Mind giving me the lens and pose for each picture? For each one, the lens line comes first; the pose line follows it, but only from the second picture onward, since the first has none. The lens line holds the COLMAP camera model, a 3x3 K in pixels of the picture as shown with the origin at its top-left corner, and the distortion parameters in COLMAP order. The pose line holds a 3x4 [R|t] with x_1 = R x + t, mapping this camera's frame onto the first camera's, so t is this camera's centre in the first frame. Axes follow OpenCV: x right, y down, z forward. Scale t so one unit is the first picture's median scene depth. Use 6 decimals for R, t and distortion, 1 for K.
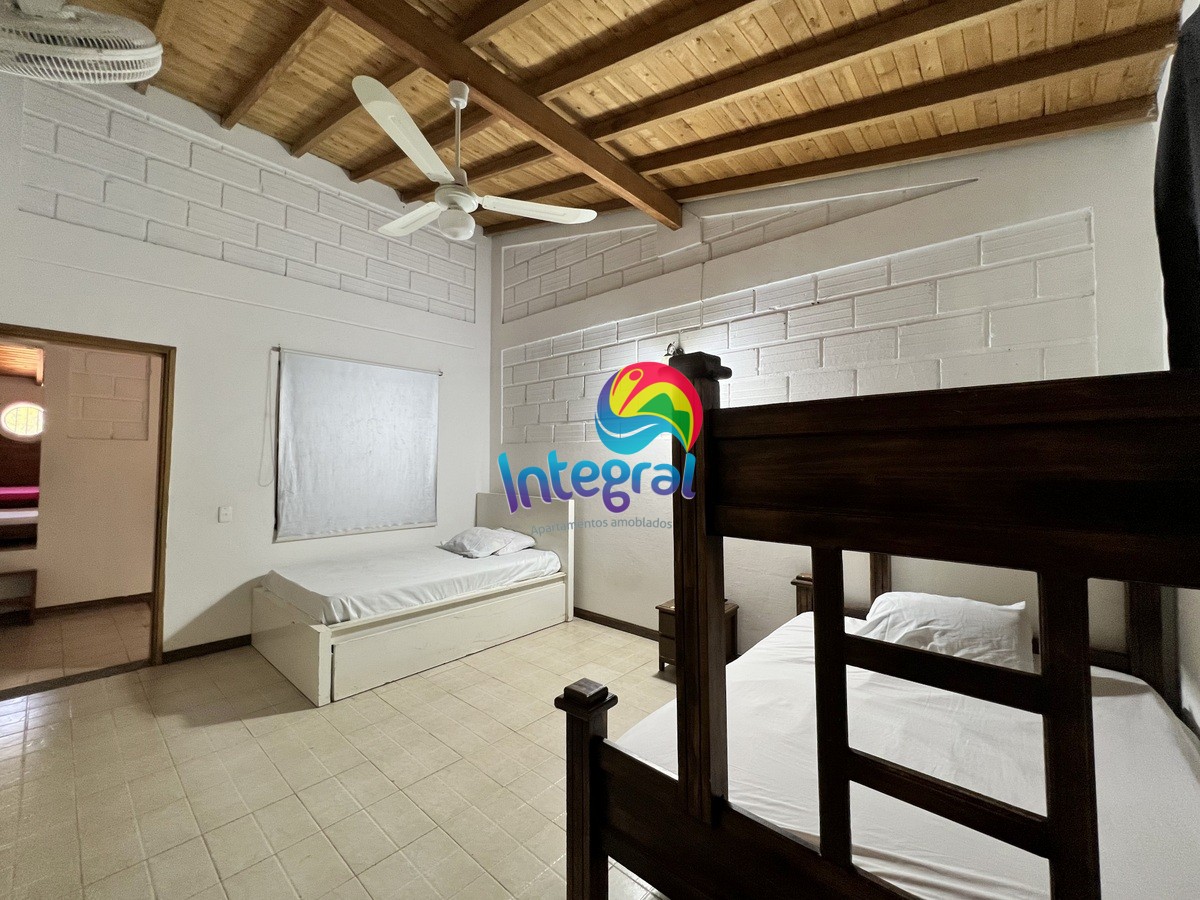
lens RADIAL K [[481.7, 0, 598.8], [0, 481.7, 443.6], [0, 0, 1]] dist [-0.003549, 0.001022]
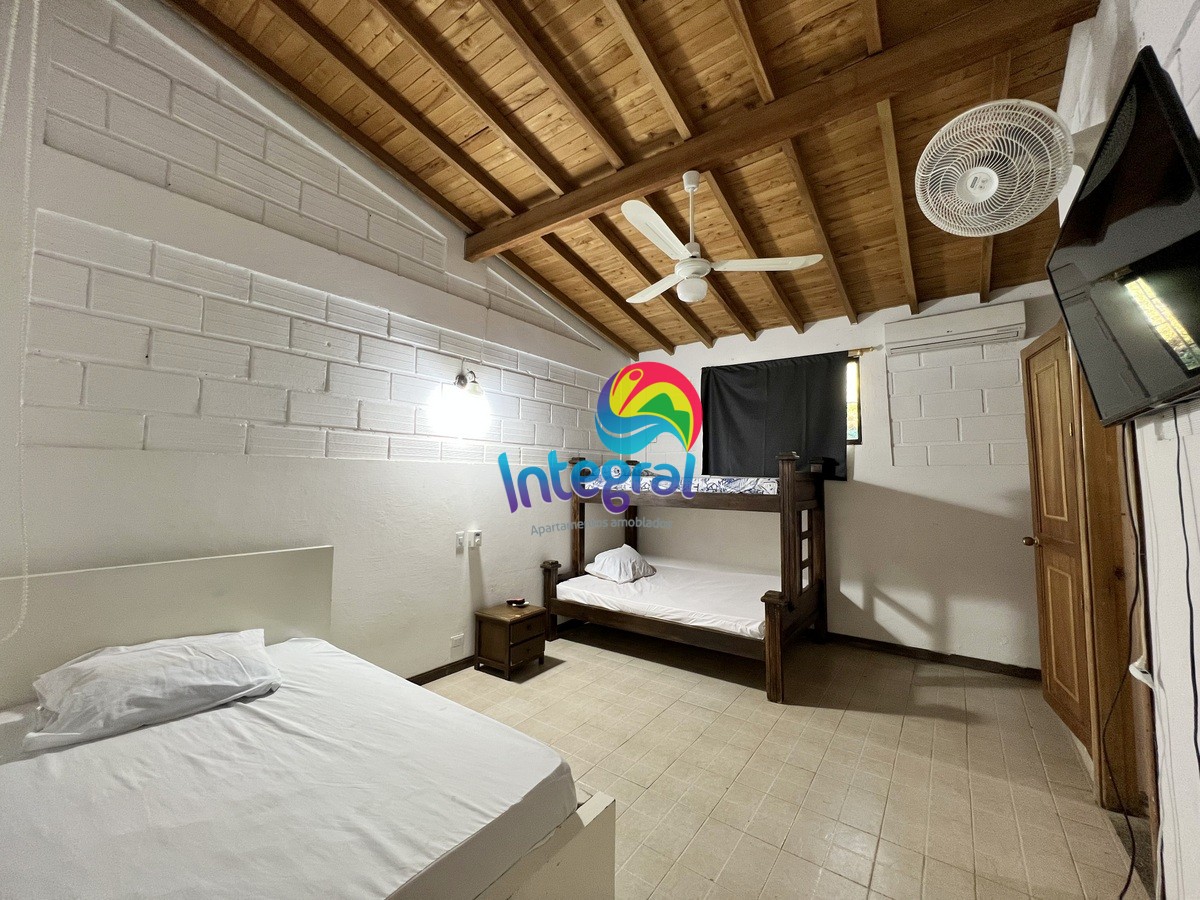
lens RADIAL K [[481.7, 0, 598.3], [0, 481.7, 450.0], [0, 0, 1]] dist [-0.003549, 0.001022]
pose [[-0.084348, 0.063651, 0.994401, -0.780400], [-0.036555, 0.997088, -0.066924, 0.017695], [-0.995766, -0.041995, -0.081776, 0.711112]]
